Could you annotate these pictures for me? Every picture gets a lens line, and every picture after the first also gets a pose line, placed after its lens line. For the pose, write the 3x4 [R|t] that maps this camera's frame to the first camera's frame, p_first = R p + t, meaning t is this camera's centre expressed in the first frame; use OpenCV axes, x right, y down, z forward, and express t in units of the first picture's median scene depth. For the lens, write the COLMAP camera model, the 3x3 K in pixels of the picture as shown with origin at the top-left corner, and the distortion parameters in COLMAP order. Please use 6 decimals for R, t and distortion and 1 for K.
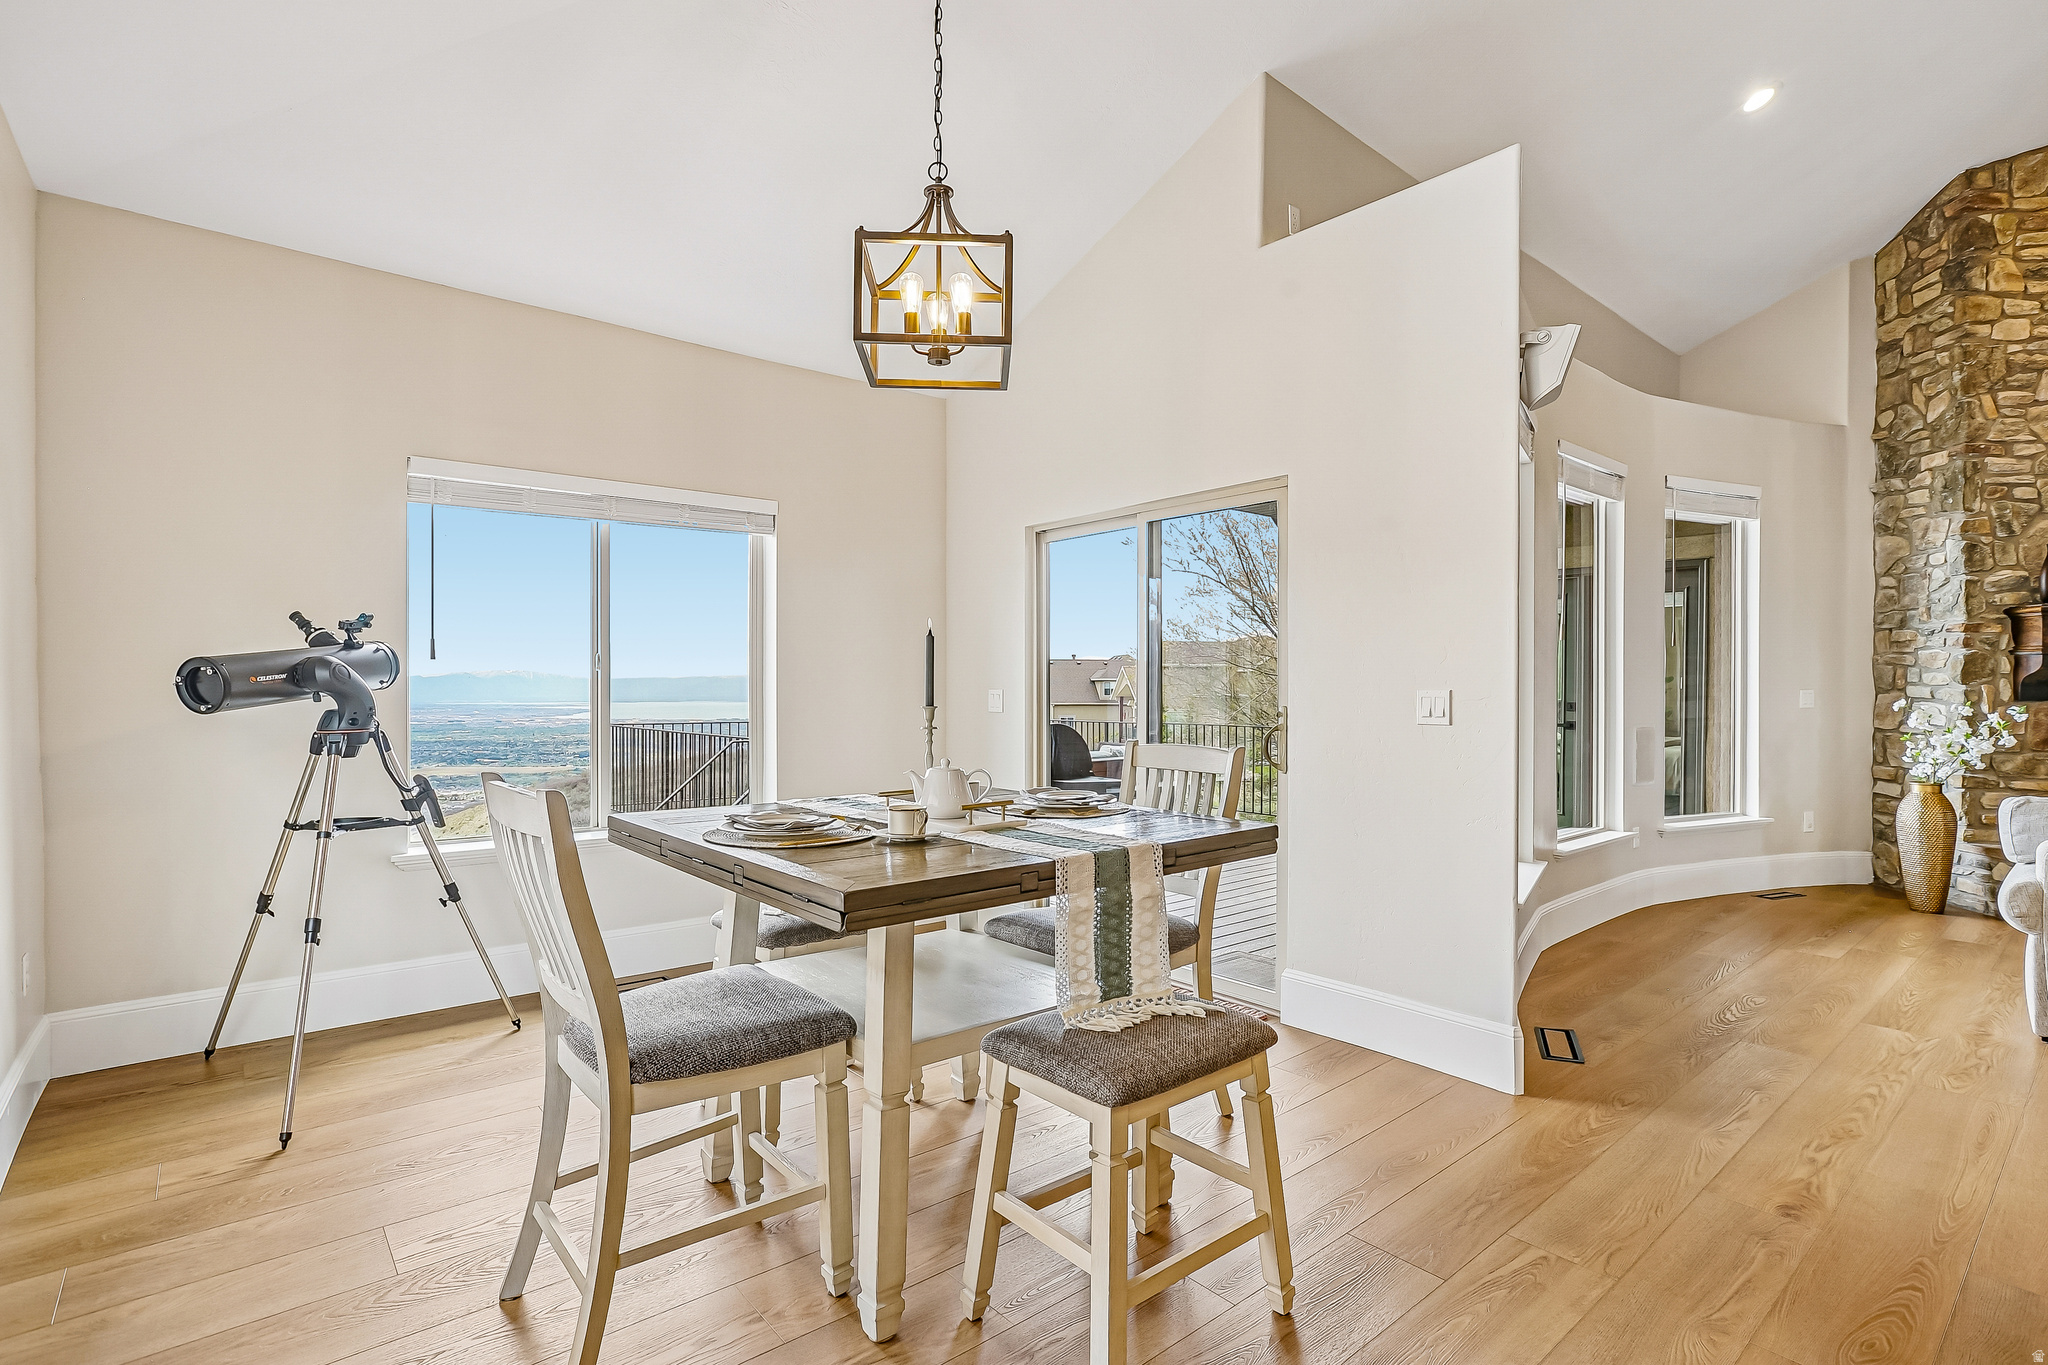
lens RADIAL K [[985.0, 0, 1024.0], [0, 985.0, 682.5], [0, 0, 1]] dist [-0.029982, 0.016667]
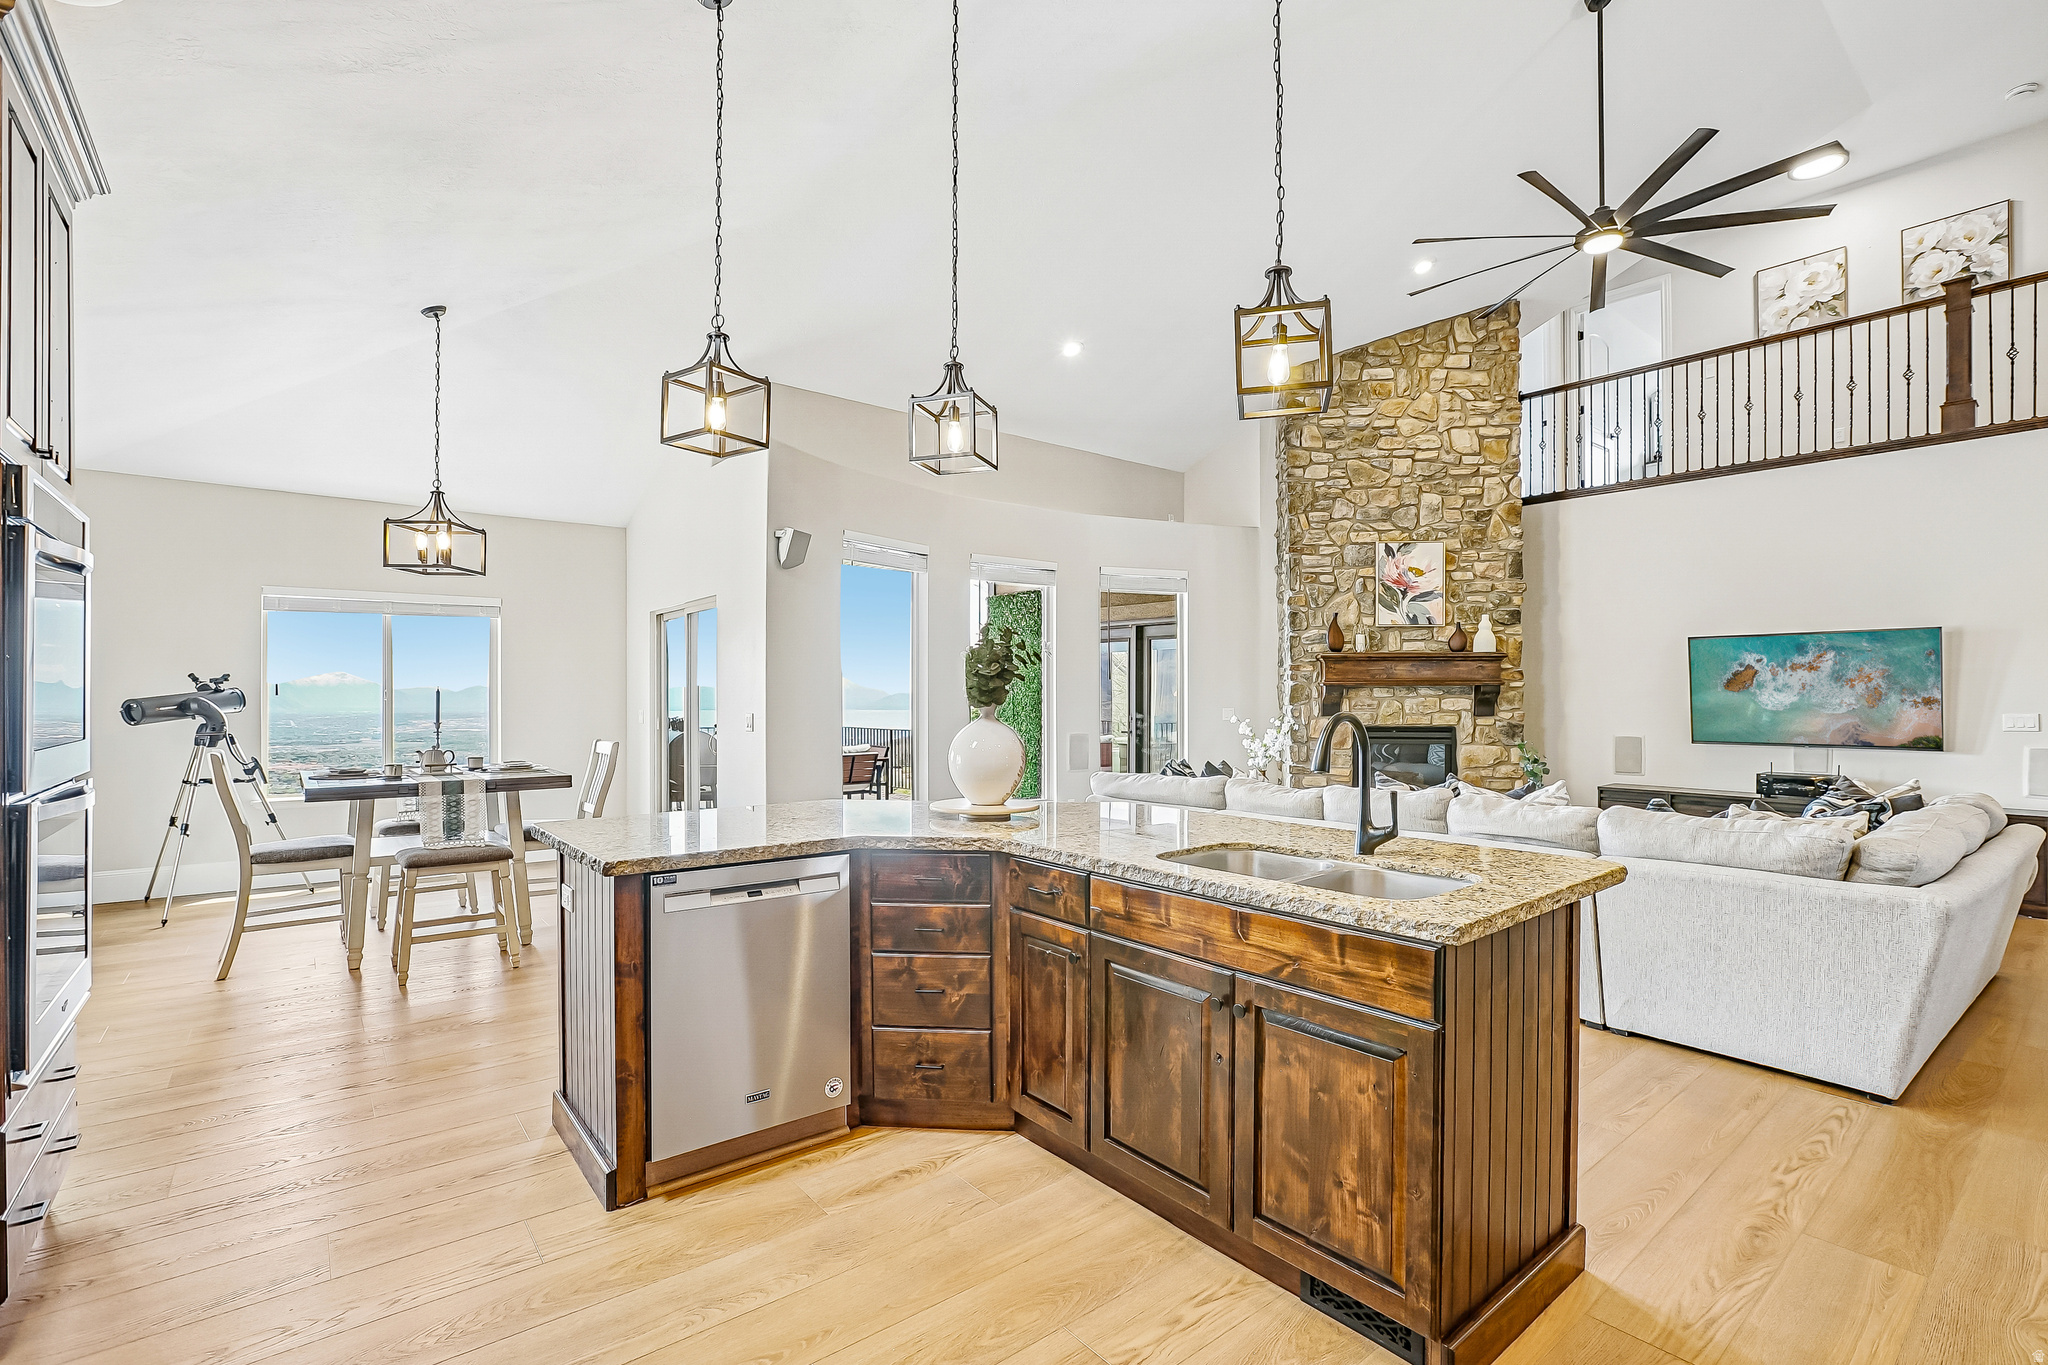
lens RADIAL K [[958.9, 0, 1024.0], [0, 958.9, 682.5], [0, 0, 1]] dist [-0.001421, 0.000274]
pose [[0.998747, -0.002897, -0.049955, 0.987130], [0.002412, 0.999949, -0.009765, -0.030062], [0.049981, 0.009632, 0.998704, -0.812811]]
